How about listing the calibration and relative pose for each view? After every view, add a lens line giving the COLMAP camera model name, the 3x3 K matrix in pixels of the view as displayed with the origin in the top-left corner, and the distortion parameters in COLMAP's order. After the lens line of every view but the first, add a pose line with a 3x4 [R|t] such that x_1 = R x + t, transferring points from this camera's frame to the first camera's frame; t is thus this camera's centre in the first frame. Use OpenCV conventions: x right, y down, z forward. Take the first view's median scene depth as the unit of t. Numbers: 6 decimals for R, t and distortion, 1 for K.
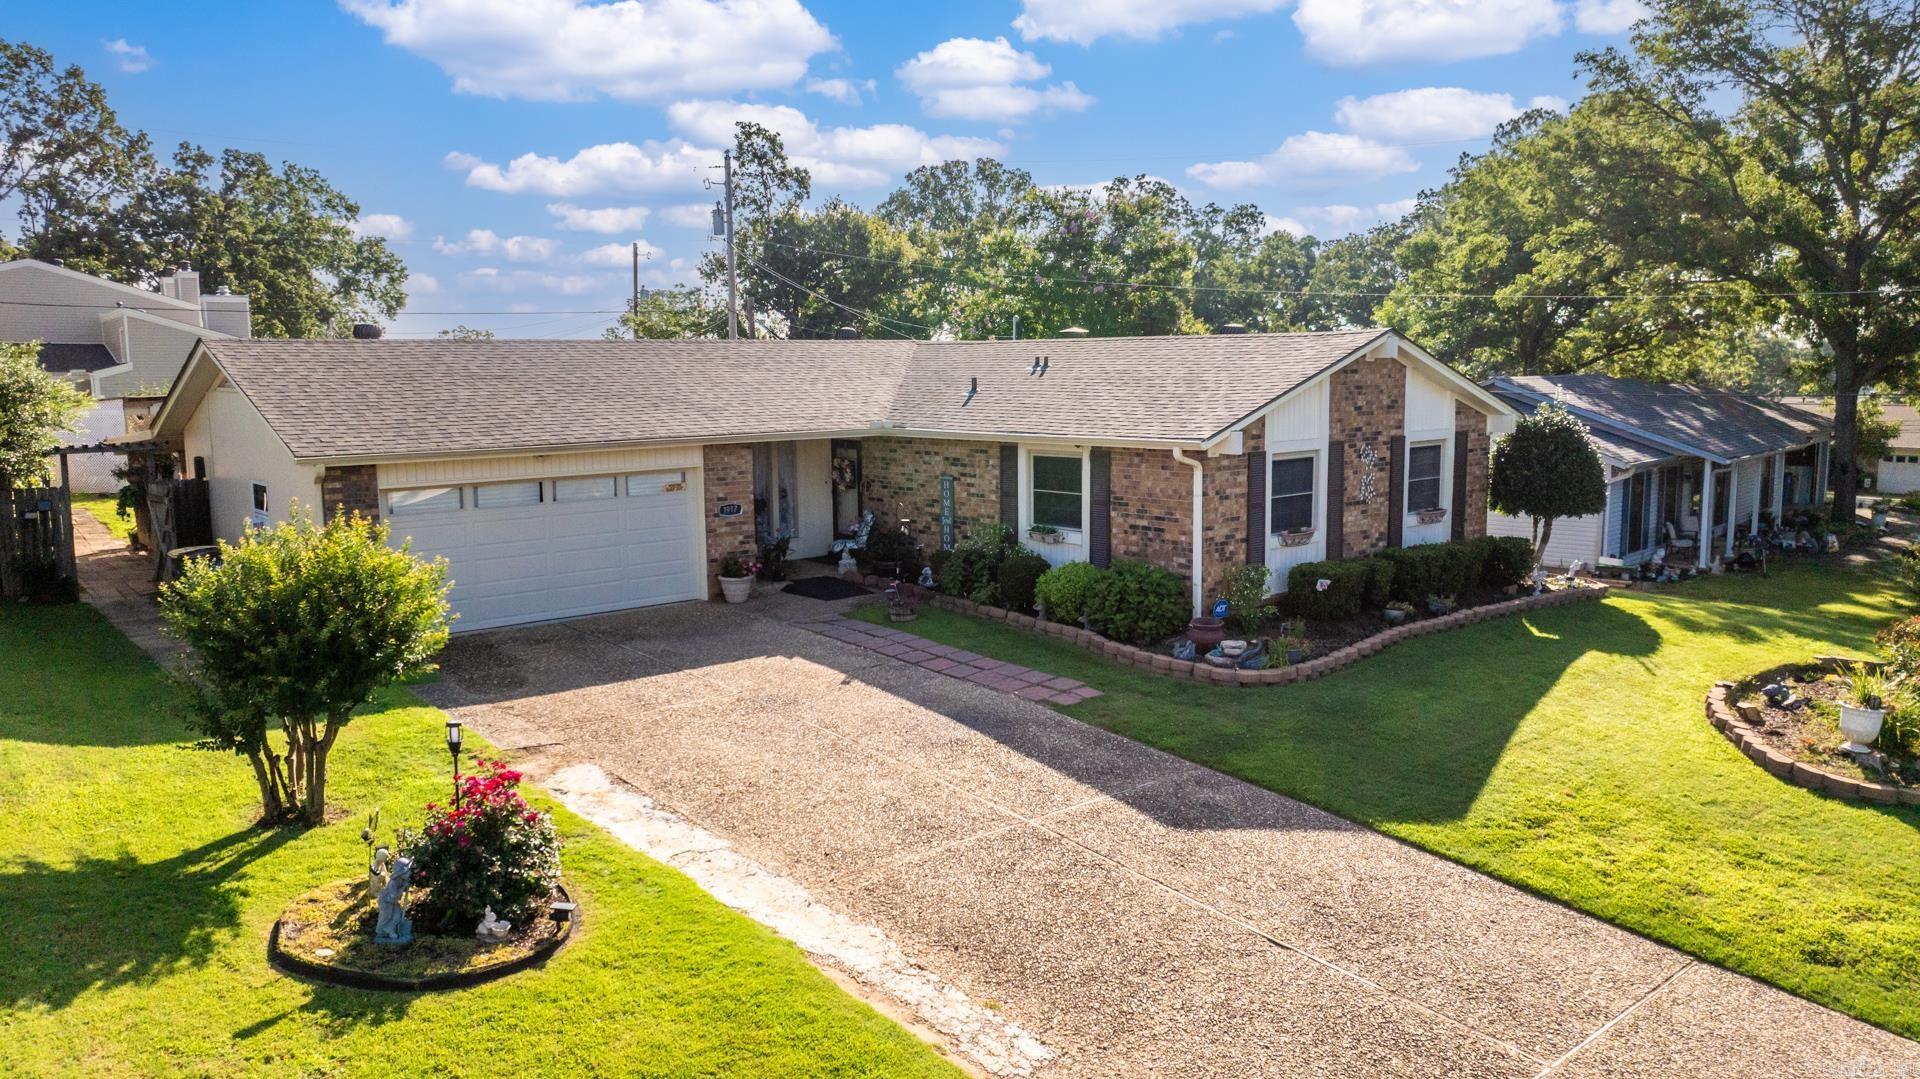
lens RADIAL K [[1347.3, 0, 960.0], [0, 1347.3, 539.5], [0, 0, 1]] dist [-0.011248, -0.000393]
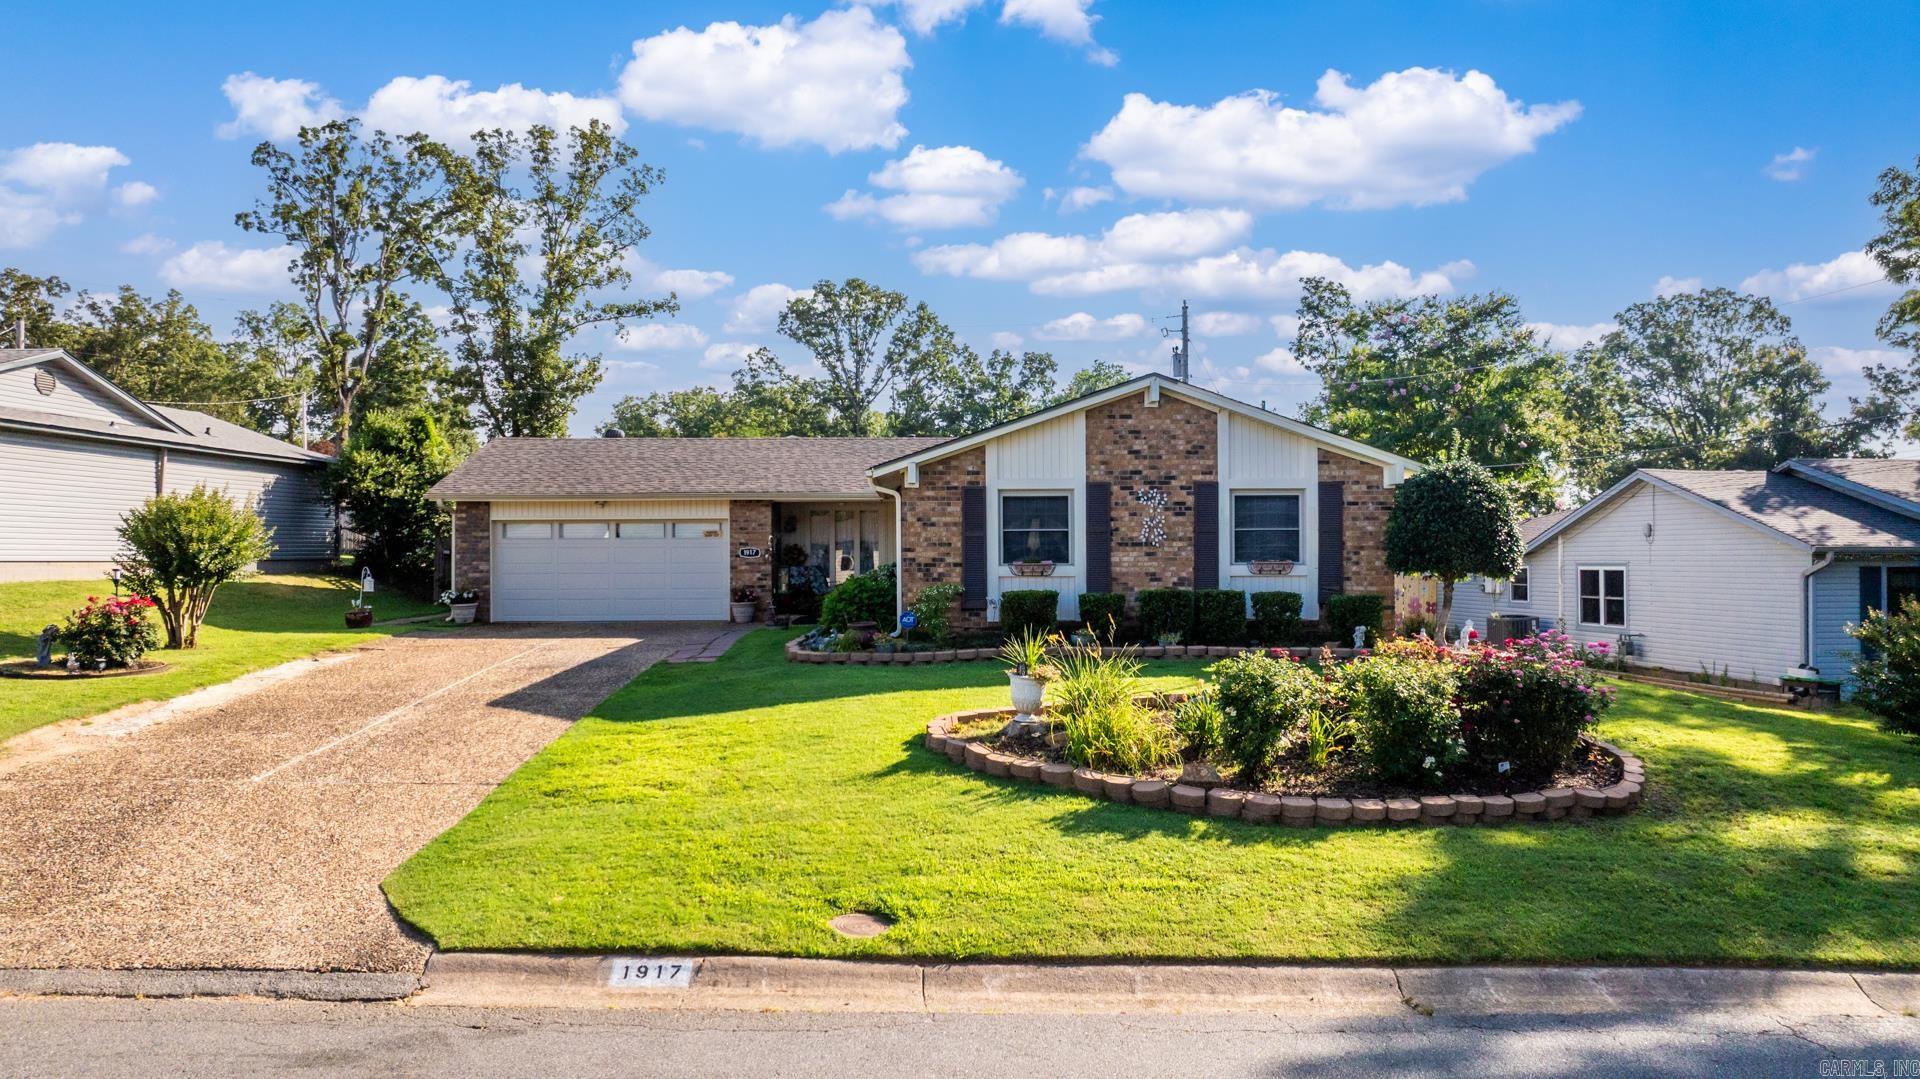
lens RADIAL K [[1339.4, 0, 960.0], [0, 1339.4, 539.5], [0, 0, 1]] dist [0.035867, -0.000302]
pose [[0.771995, -0.001316, -0.635627, 0.807930], [-0.087531, 0.990251, -0.108359, 0.088147], [0.629573, 0.139290, 0.764354, 0.131001]]
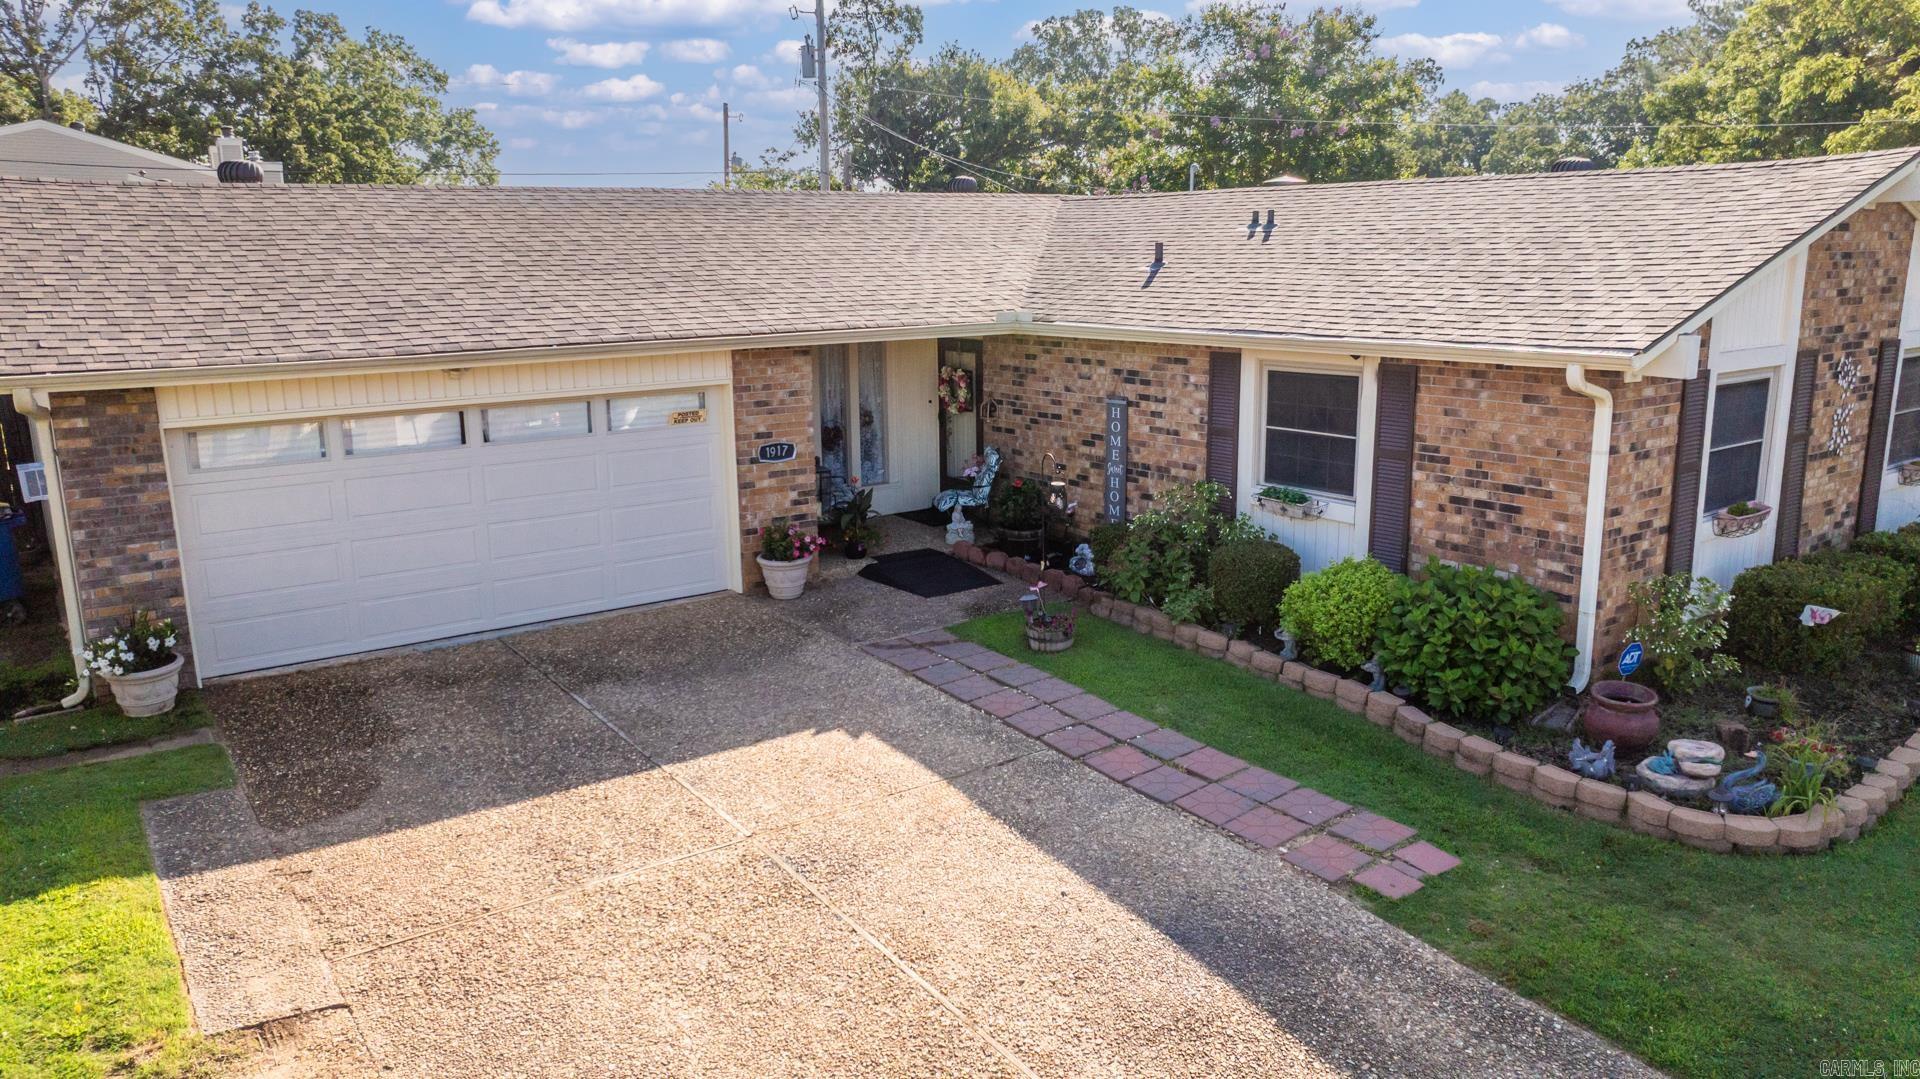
lens RADIAL K [[1347.3, 0, 960.0], [0, 1347.3, 539.5], [0, 0, 1]] dist [-0.011248, -0.000393]
pose [[0.996258, 0.016784, -0.084779, -0.029496], [-0.009708, 0.996485, 0.083208, -0.034285], [0.085878, -0.082073, 0.992919, 0.369830]]
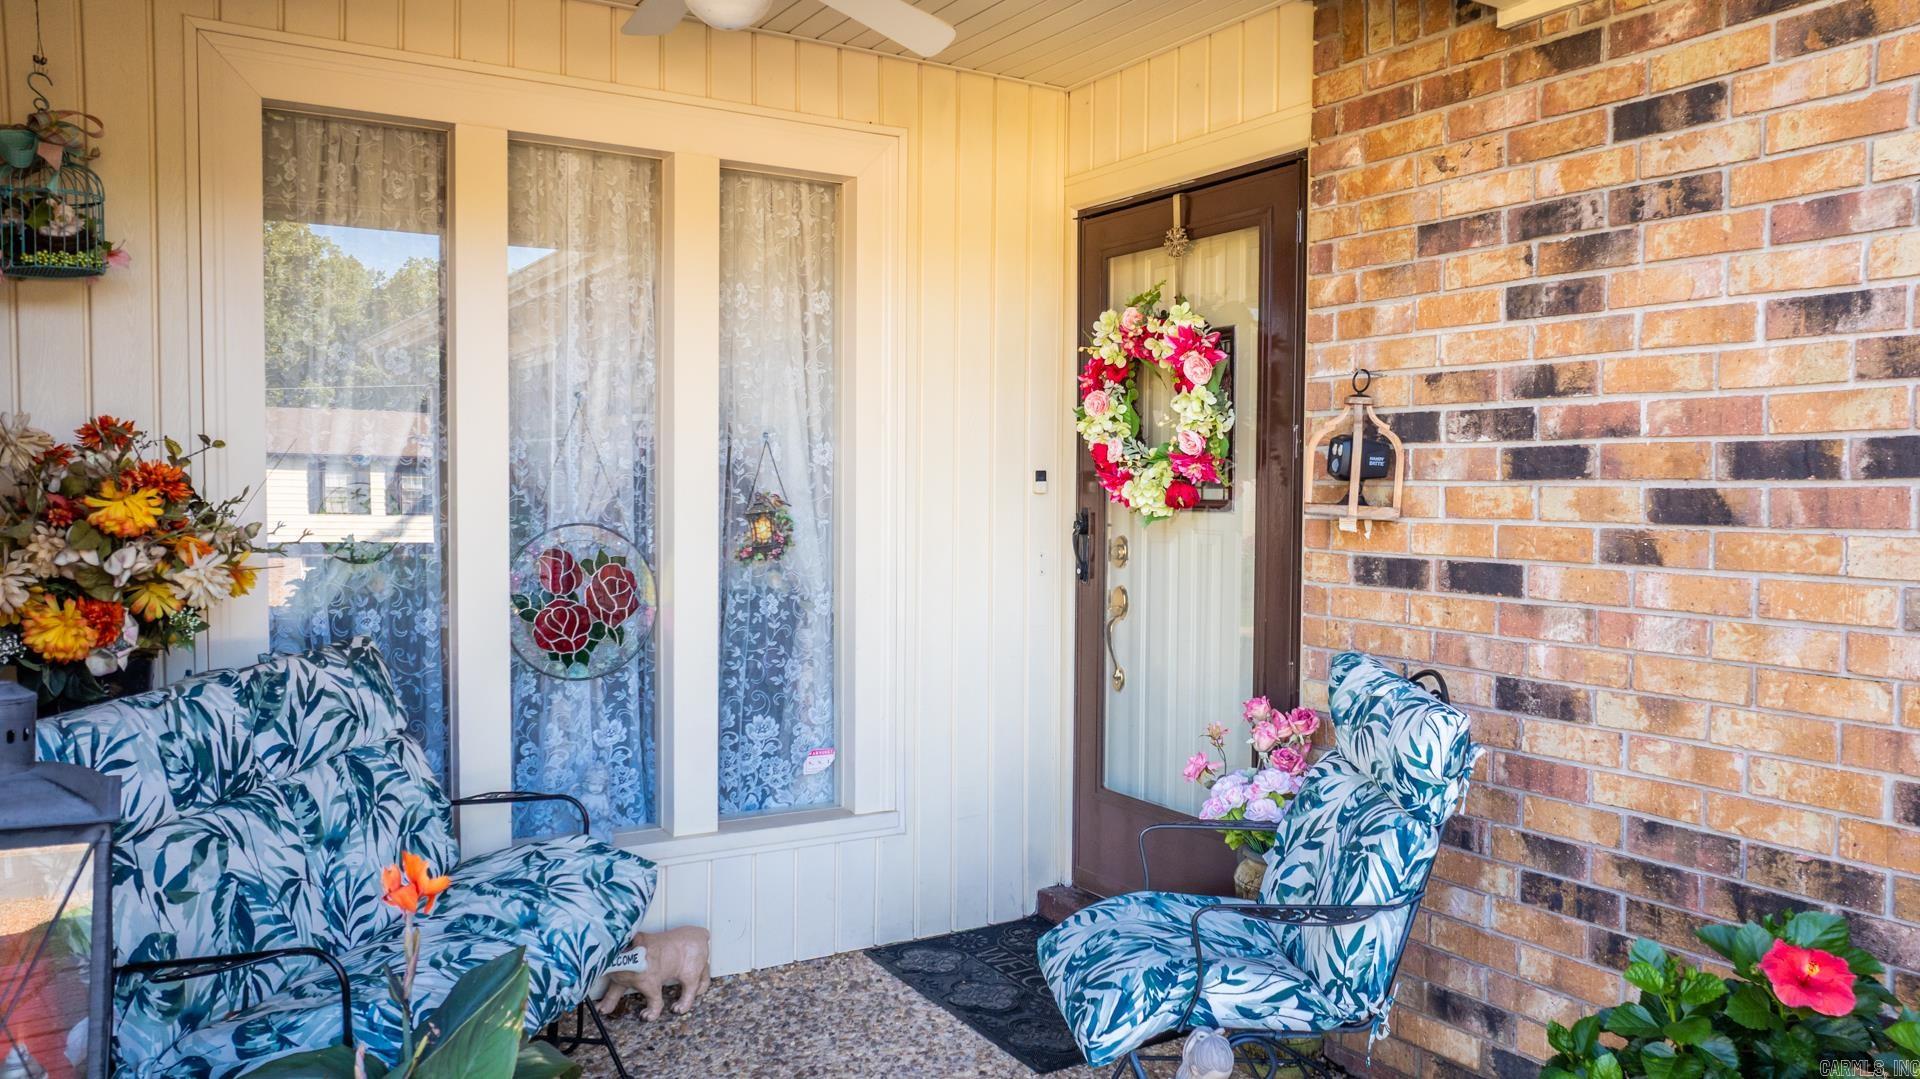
lens RADIAL K [[1347.3, 0, 960.0], [0, 1347.3, 539.5], [0, 0, 1]] dist [-0.011248, -0.000393]
pose [[0.986078, 0.021834, -0.164844, -0.094260], [-0.036748, 0.995445, -0.087971, -0.022754], [0.162172, 0.092803, 0.982389, 0.966471]]
